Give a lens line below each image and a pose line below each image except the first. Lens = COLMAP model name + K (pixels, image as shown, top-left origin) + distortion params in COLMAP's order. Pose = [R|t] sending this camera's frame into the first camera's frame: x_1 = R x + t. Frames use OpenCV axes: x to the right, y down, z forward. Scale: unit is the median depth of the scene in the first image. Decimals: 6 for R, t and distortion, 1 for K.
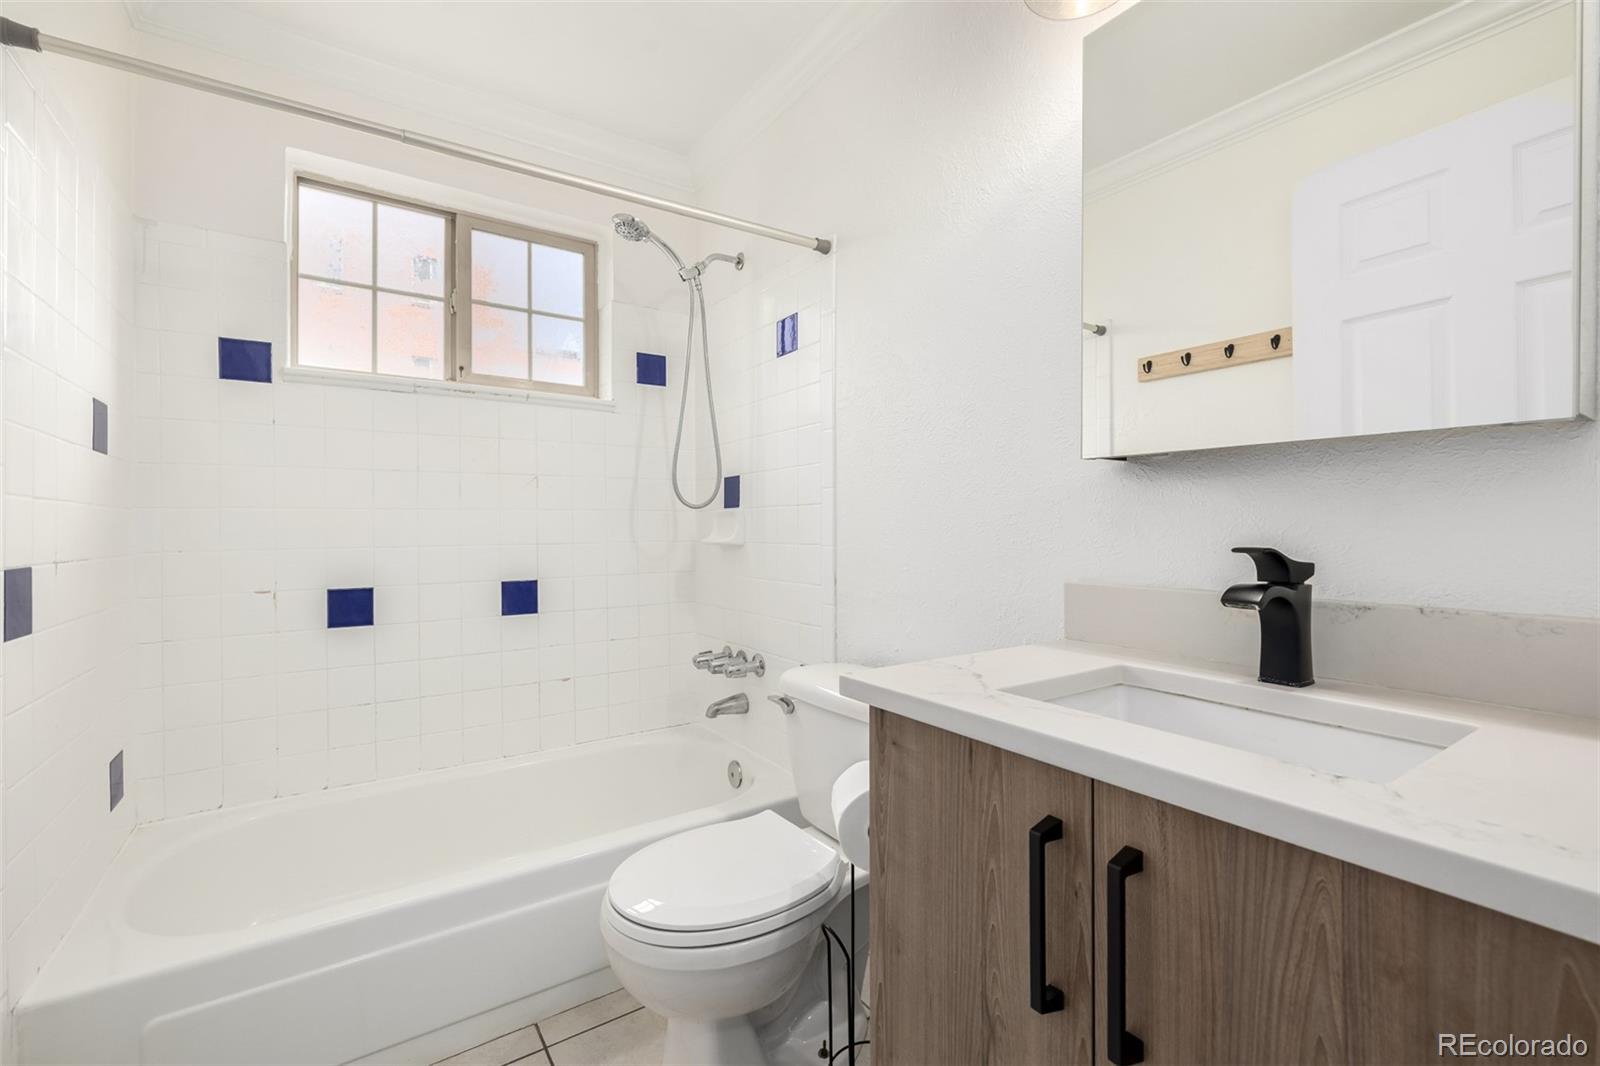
lens RADIAL K [[681.2, 0, 799.0], [0, 681.2, 536.3], [0, 0, 1]] dist [0.003195, -0.000655]
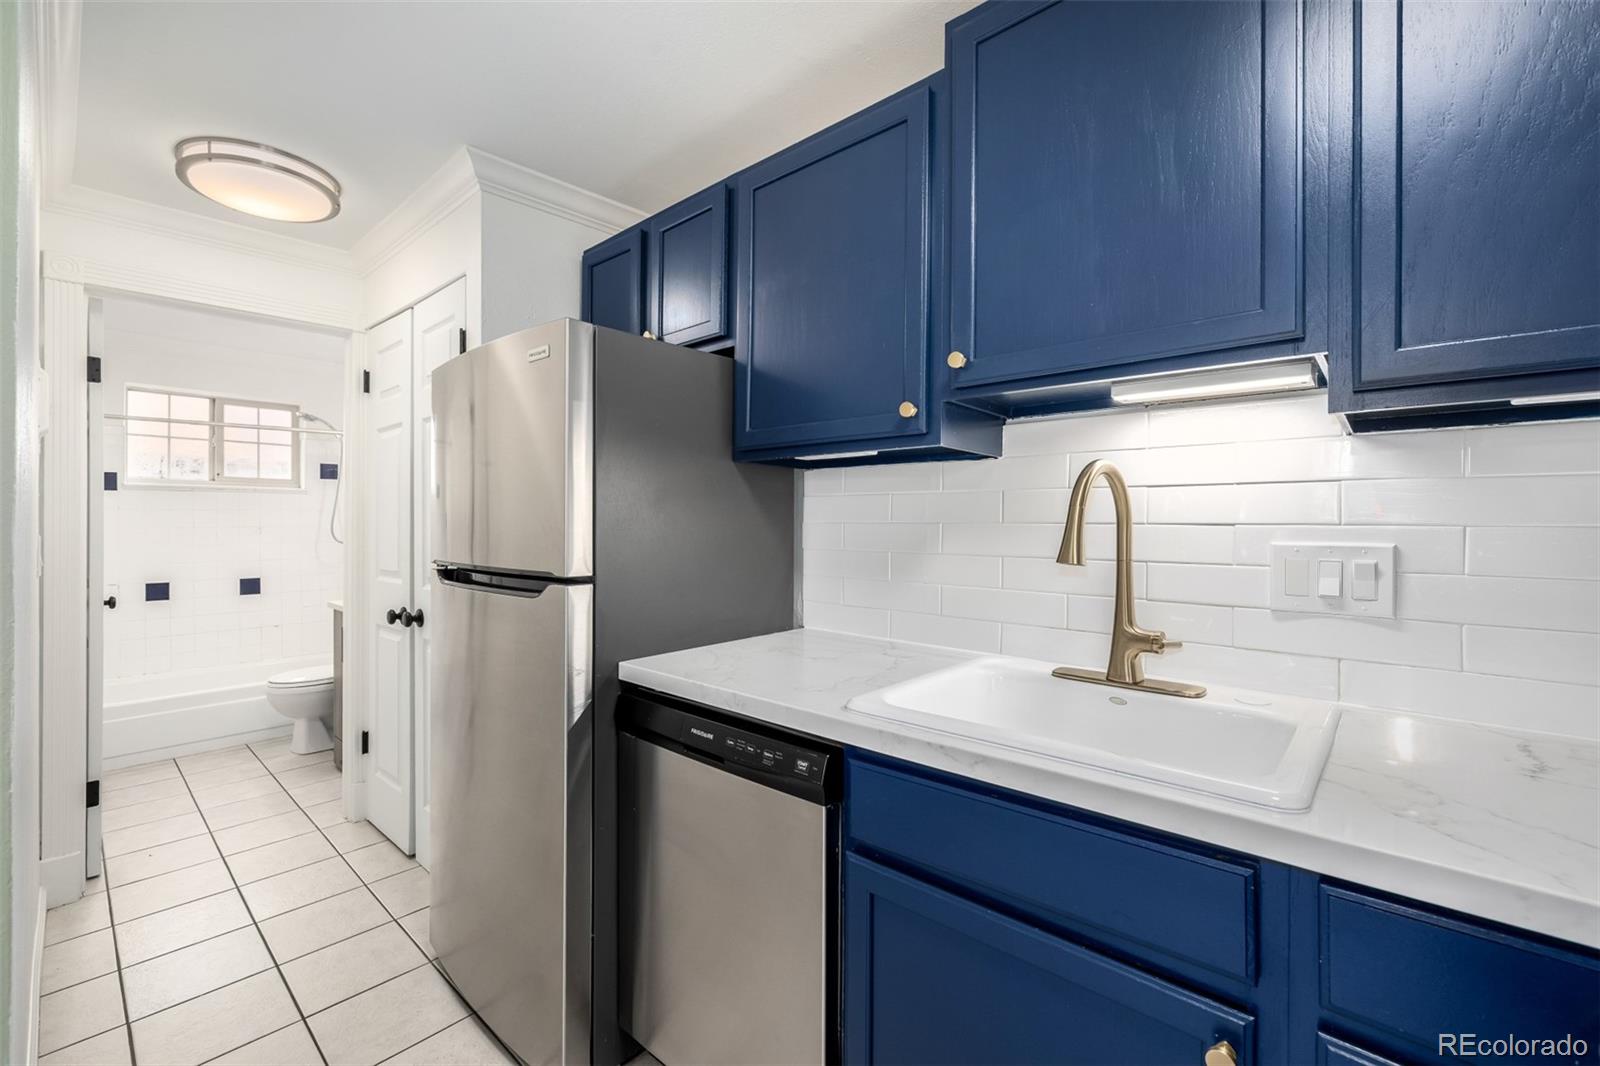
lens RADIAL K [[681.2, 0, 792.4], [0, 681.2, 519.1], [0, 0, 1]] dist [0.003195, -0.000655]
pose [[0.969529, 0.005589, 0.244913, 0.667301], [-0.005342, 0.999984, -0.001672, -0.117778], [-0.244919, 0.000313, 0.969544, -1.392481]]
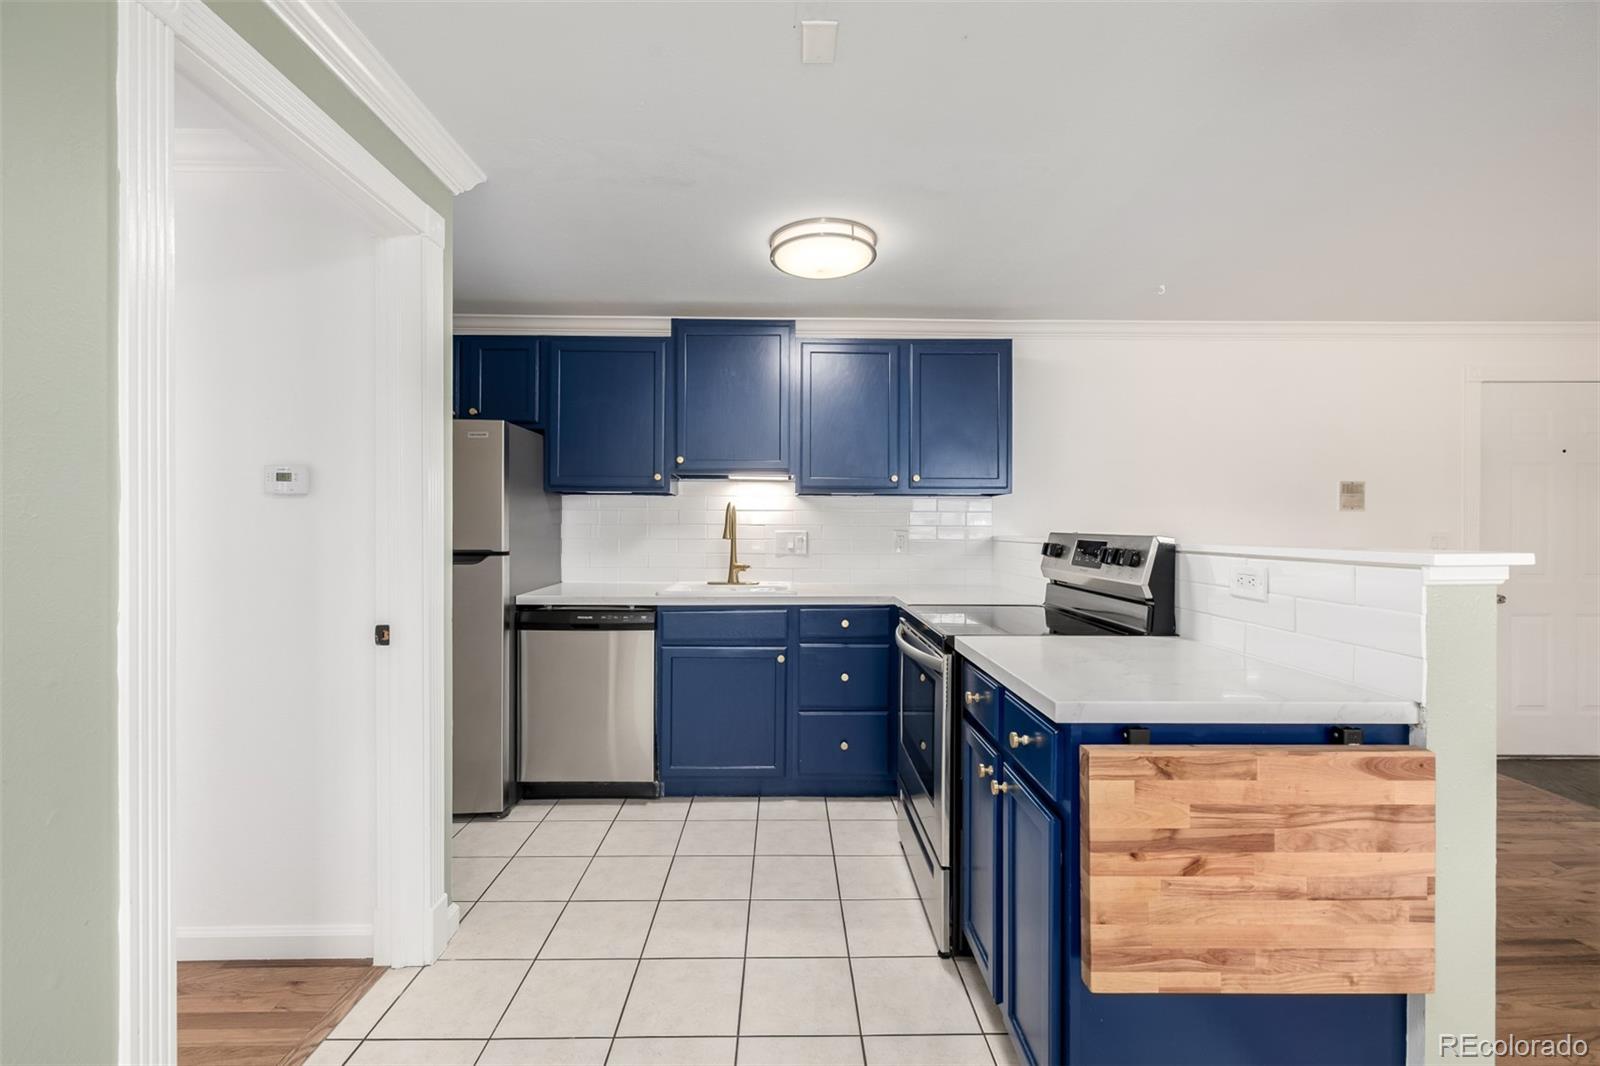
lens RADIAL K [[681.2, 0, 797.5], [0, 681.2, 527.0], [0, 0, 1]] dist [0.003195, -0.000655]
pose [[0.533509, 0.003690, 0.845786, -0.203399], [-0.008216, 0.999966, 0.000820, -0.114027], [-0.845755, -0.007387, 0.533521, -1.883318]]
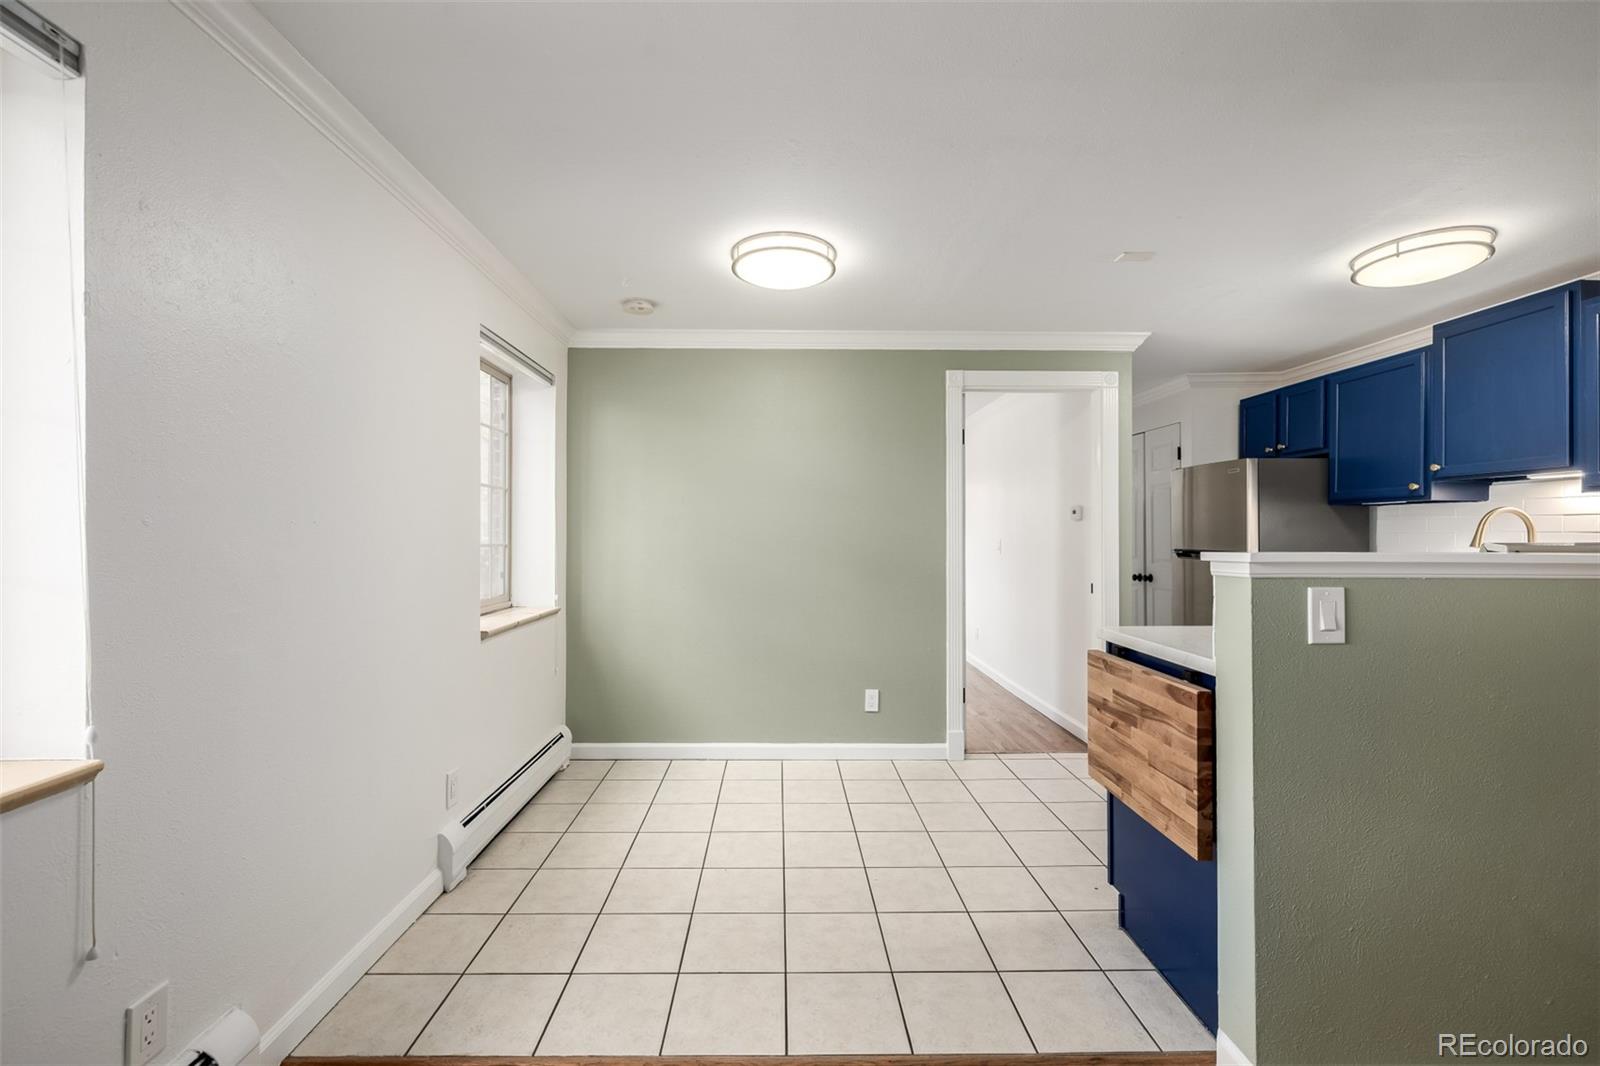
lens RADIAL K [[681.2, 0, 787.5], [0, 681.2, 529.8], [0, 0, 1]] dist [0.003195, -0.000655]
pose [[0.845464, -0.000215, -0.534033, 0.547436], [-0.000706, 0.999999, -0.001520, -0.118268], [0.534032, 0.001662, 0.845463, -2.916265]]
